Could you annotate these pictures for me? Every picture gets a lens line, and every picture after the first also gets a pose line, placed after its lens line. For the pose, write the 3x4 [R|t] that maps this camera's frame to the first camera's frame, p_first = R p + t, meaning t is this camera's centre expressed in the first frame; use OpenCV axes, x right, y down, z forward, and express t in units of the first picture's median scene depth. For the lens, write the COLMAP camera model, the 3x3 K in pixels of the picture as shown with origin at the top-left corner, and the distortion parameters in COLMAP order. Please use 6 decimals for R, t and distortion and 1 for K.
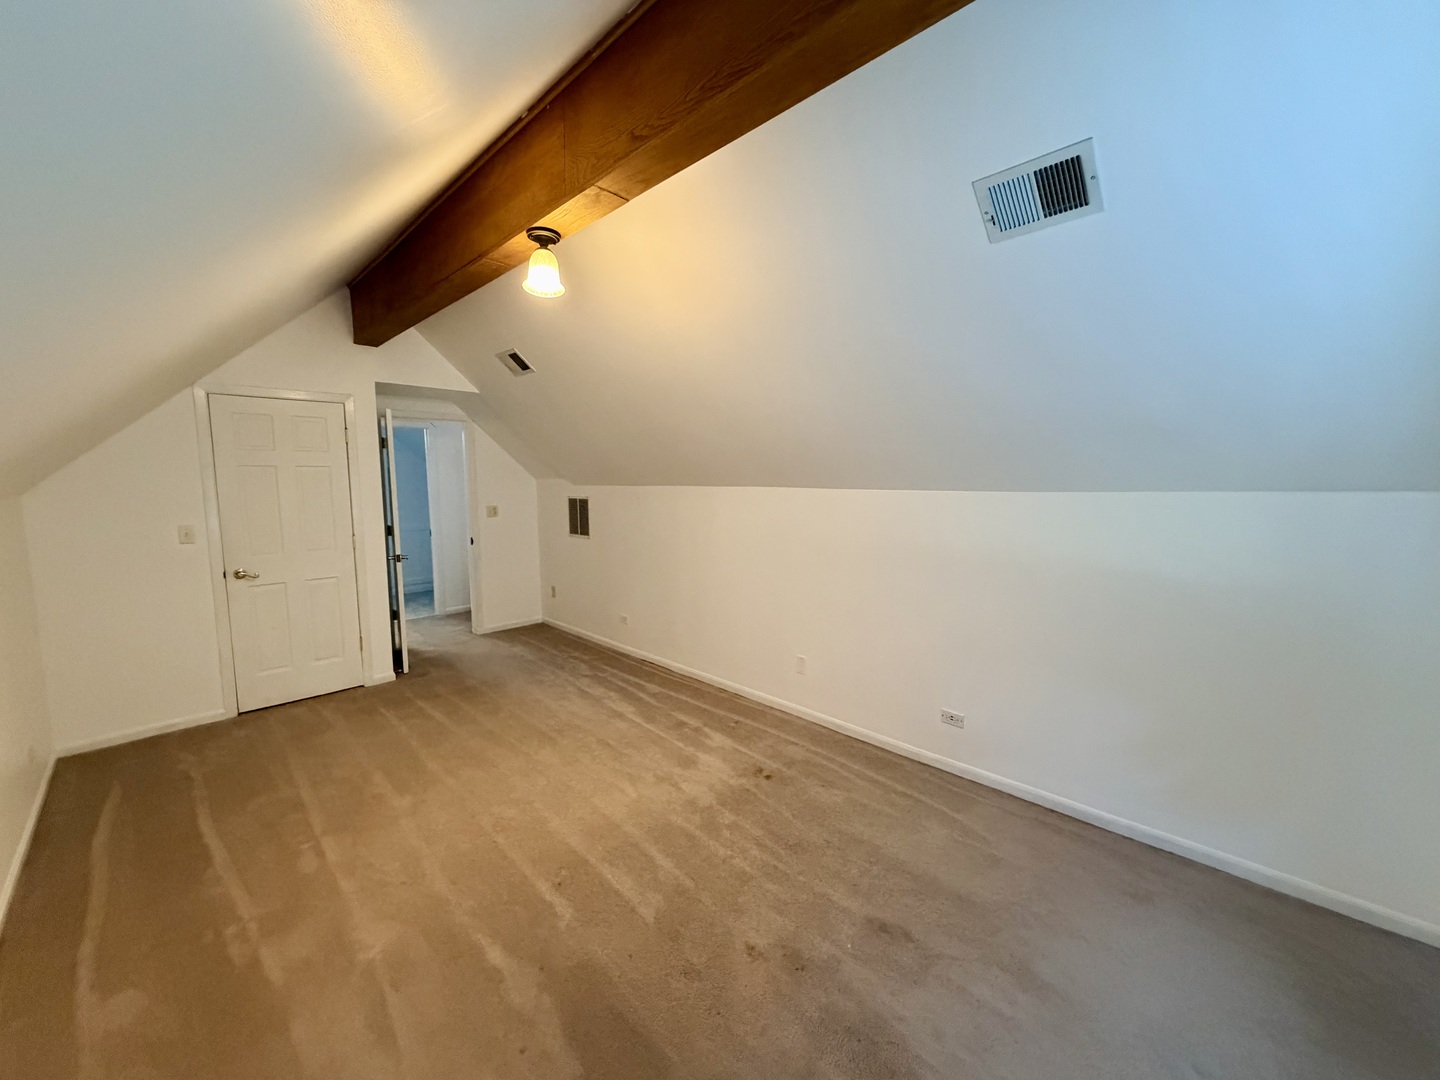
lens RADIAL K [[575.2, 0, 715.5], [0, 575.2, 540.3], [0, 0, 1]] dist [0.000135, -0.000106]
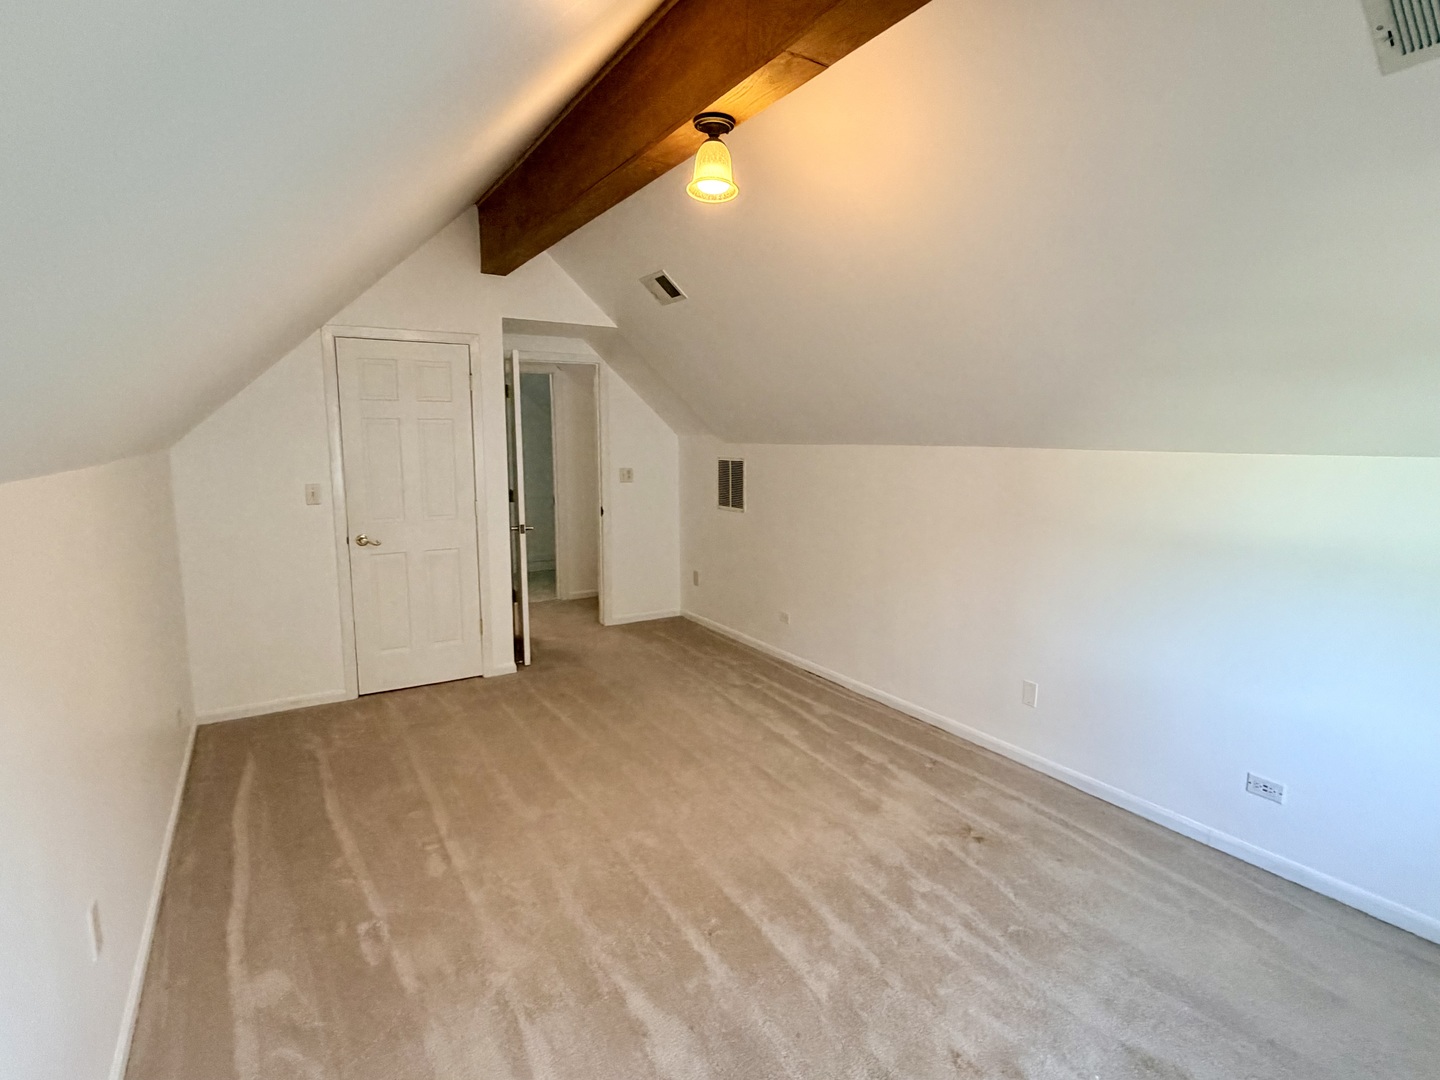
lens RADIAL K [[758.4, 0, 718.9], [0, 758.4, 543.2], [0, 0, 1]] dist [-0.003542, 0.002310]
pose [[0.972610, 0.037884, -0.229335, -0.022506], [-0.030297, 0.998874, 0.036516, 0.004012], [0.230460, -0.028568, 0.972662, -0.015393]]
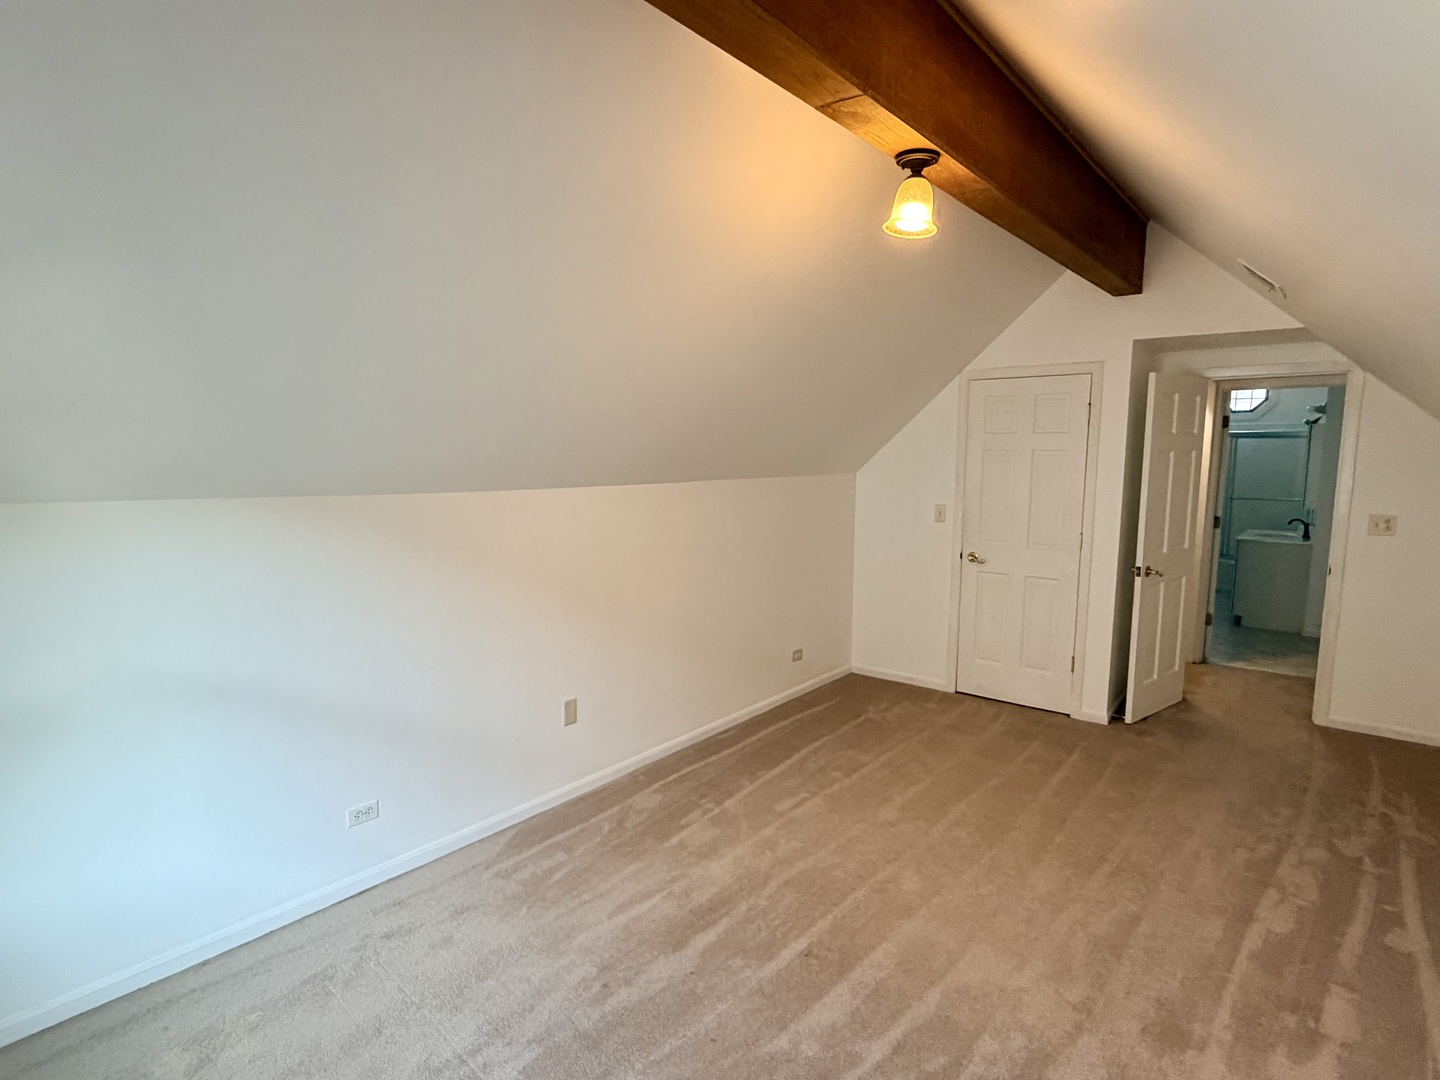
lens RADIAL K [[758.4, 0, 714.1], [0, 758.4, 537.9], [0, 0, 1]] dist [-0.003542, 0.002310]
pose [[0.099865, 0.119604, -0.987786, 0.485257], [-0.113237, 0.987665, 0.108141, -0.074093], [0.988536, 0.101055, 0.112177, 0.443771]]
